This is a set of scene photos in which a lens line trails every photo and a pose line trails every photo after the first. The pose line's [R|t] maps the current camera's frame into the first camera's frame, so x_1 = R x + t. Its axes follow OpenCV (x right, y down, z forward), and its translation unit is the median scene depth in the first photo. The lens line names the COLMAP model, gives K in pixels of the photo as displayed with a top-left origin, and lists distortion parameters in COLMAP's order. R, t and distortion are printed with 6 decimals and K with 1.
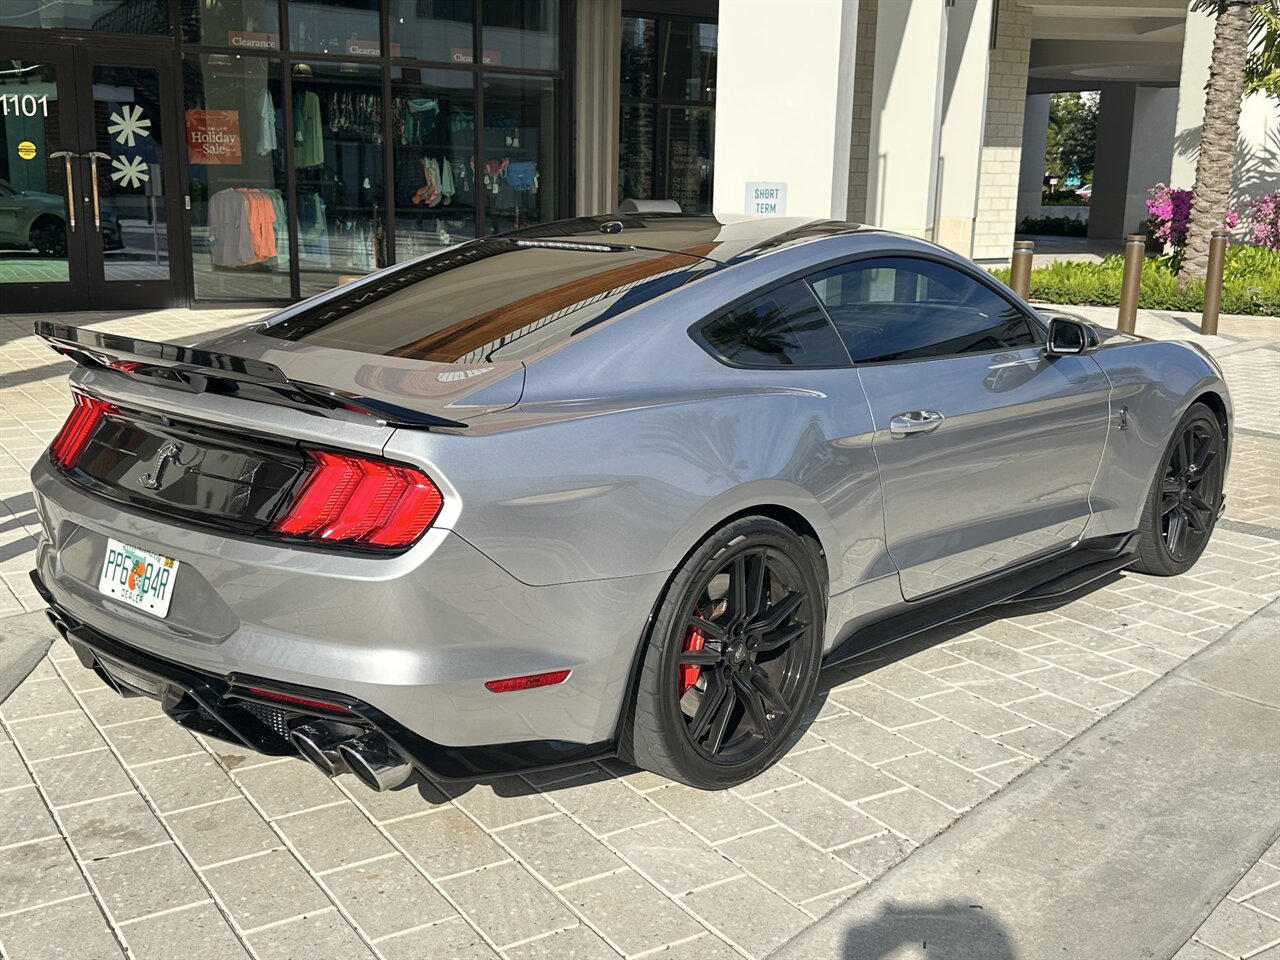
lens RADIAL K [[1344.1, 0, 630.9], [0, 1344.1, 475.9], [0, 0, 1]] dist [0.156962, -0.288138]
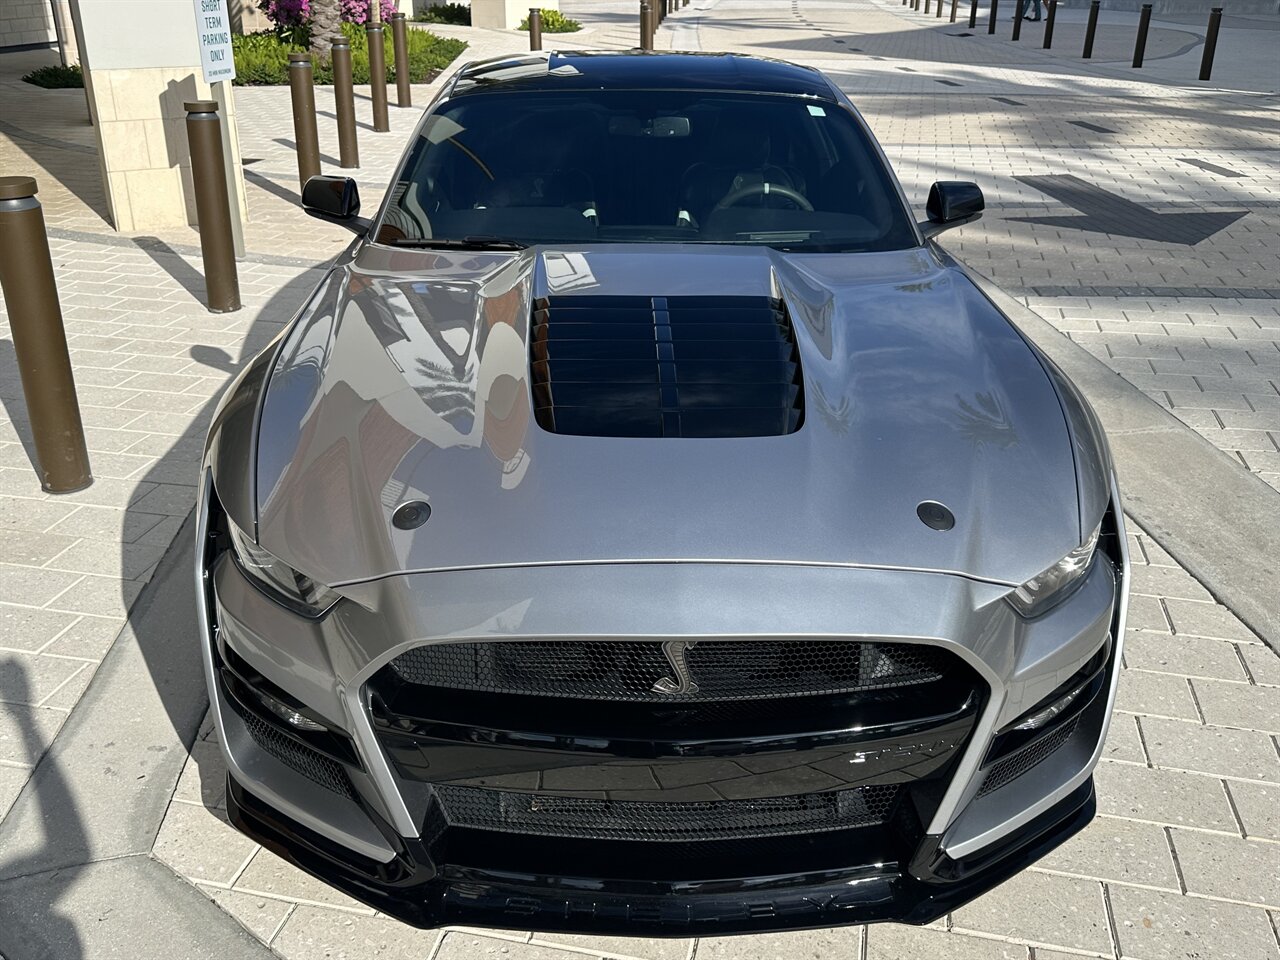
lens RADIAL K [[1138.5, 0, 636.5], [0, 1138.5, 468.5], [0, 0, 1]] dist [0.063248, -0.124488]
pose [[0.714283, -0.296633, 0.633884, -0.267743], [0.154835, 0.950268, 0.270215, -0.079641], [-0.682515, -0.094862, 0.724690, 0.233448]]
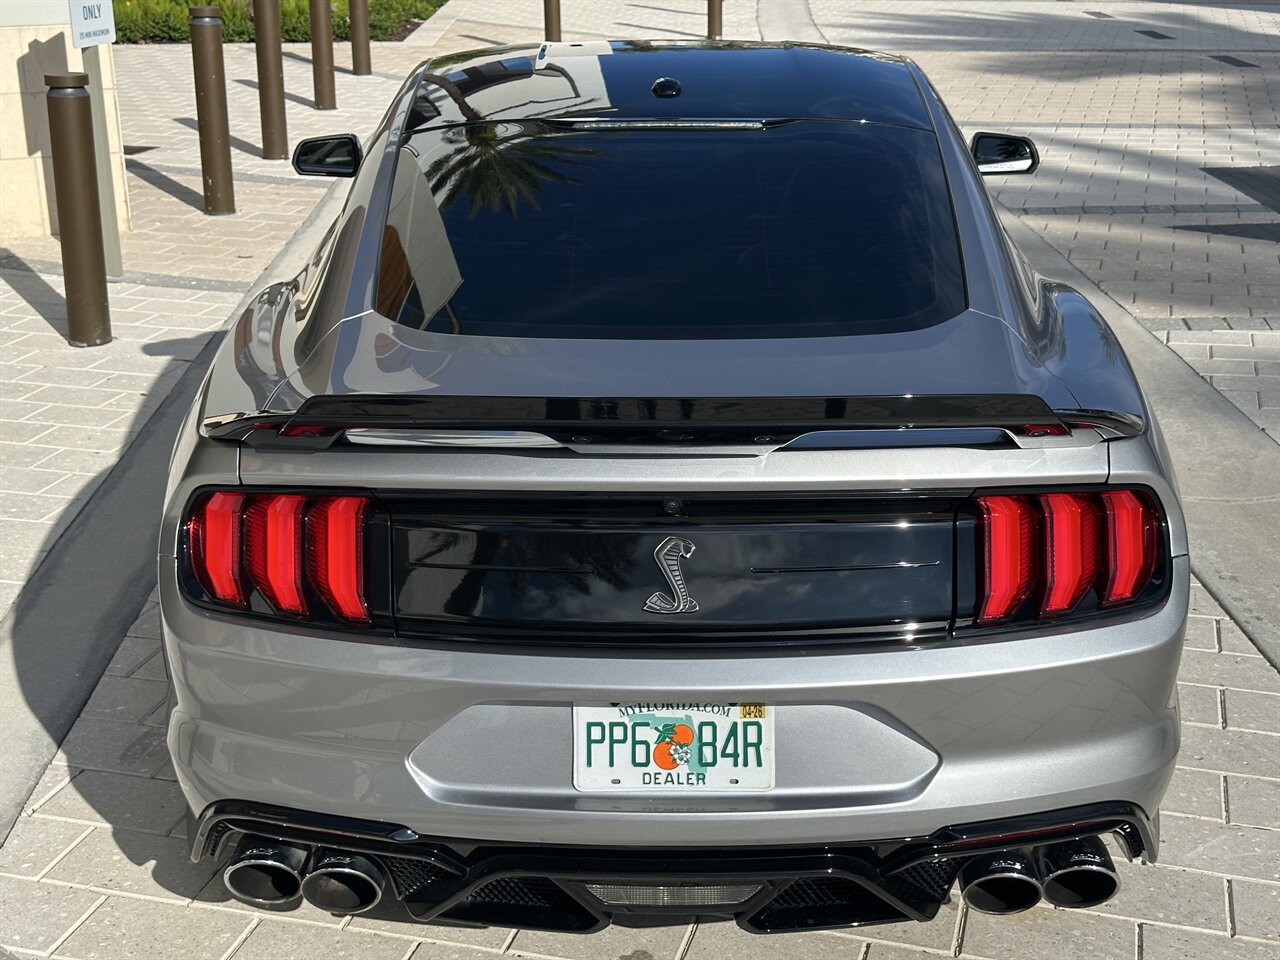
lens RADIAL K [[1728.3, 0, 640.0], [0, 1728.3, 480.0], [0, 0, 1]] dist [0.240061, -0.639513]
pose [[0.747051, -0.242384, 0.619003, -0.304017], [0.156735, 0.969129, 0.190325, -0.075133], [-0.646025, -0.045163, 0.761979, 0.134529]]
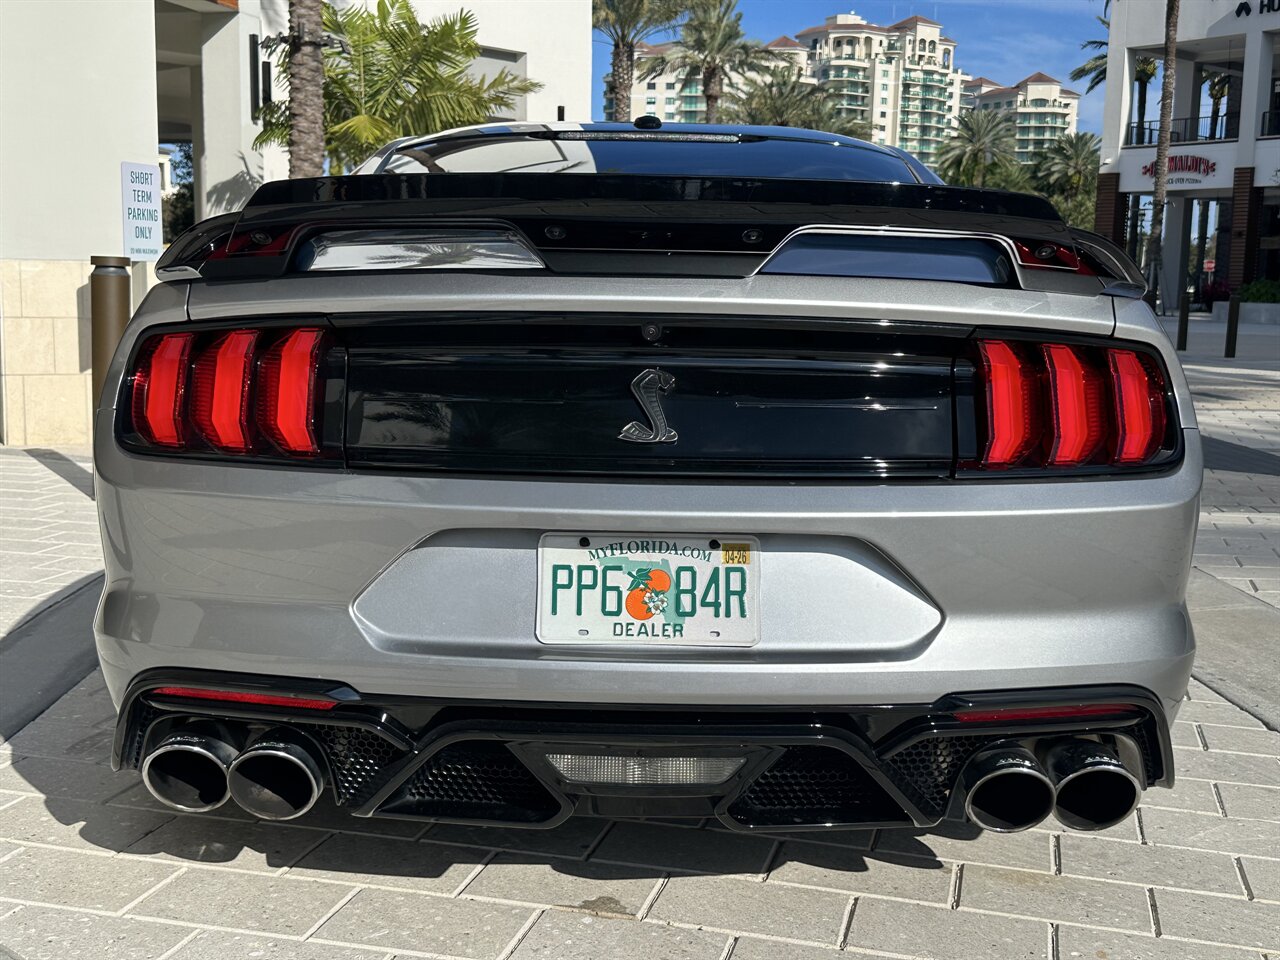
lens RADIAL K [[1461.2, 0, 634.9], [0, 1461.2, 483.2], [0, 0, 1]] dist [0.218890, -0.544451]
pose [[0.741570, -0.098213, 0.663648, -0.276926], [0.136561, 0.990614, -0.005994, 0.010033], [-0.656830, 0.095073, 0.748021, 0.185444]]
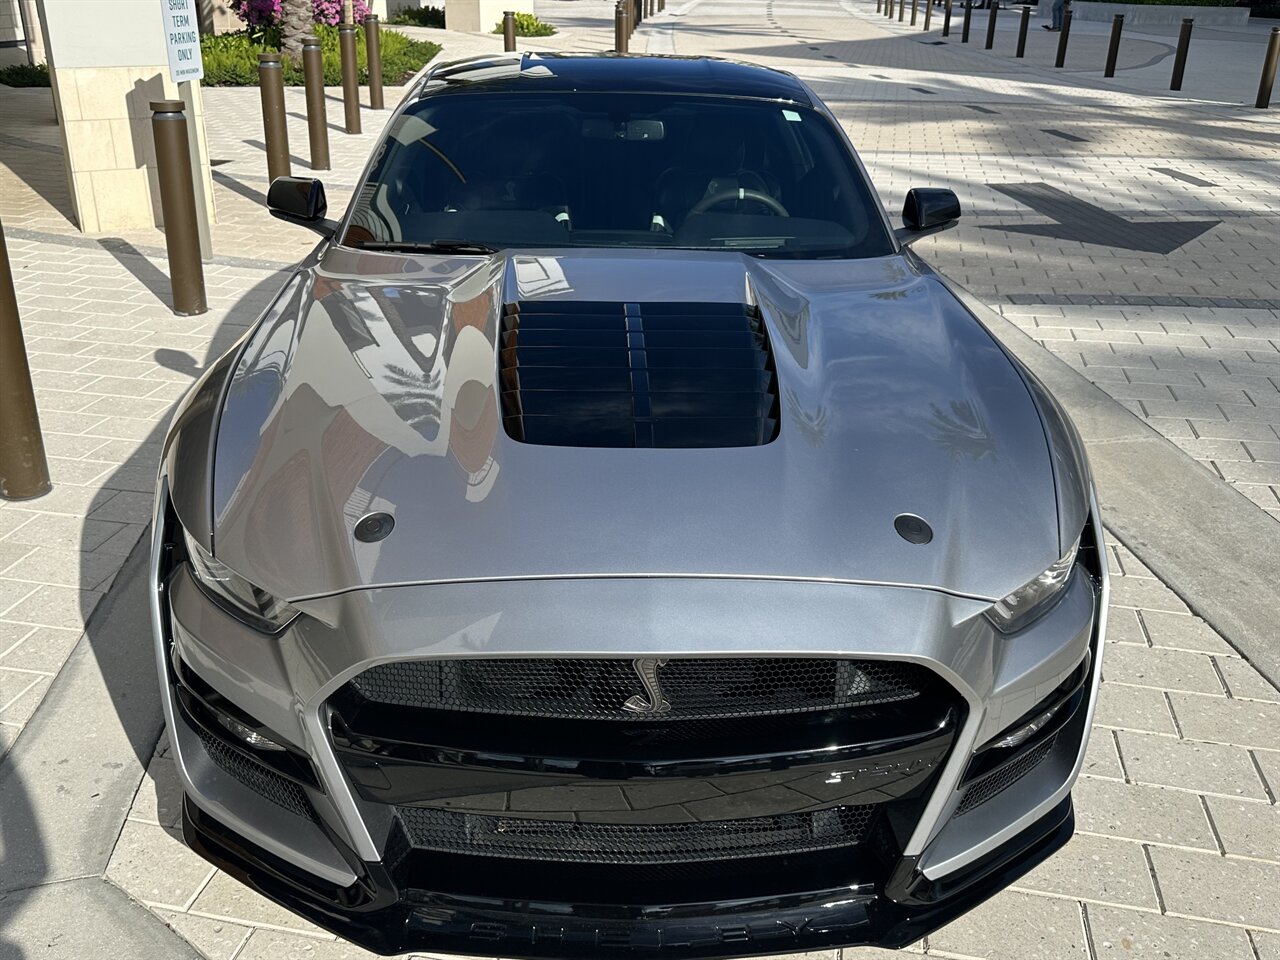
lens RADIAL K [[1140.4, 0, 632.8], [0, 1140.4, 471.2], [0, 0, 1]] dist [0.058092, -0.117031]
pose [[0.702639, -0.292851, 0.648488, -0.263114], [0.146322, 0.951368, 0.271088, -0.078999], [-0.696339, -0.095589, 0.711319, 0.237651]]
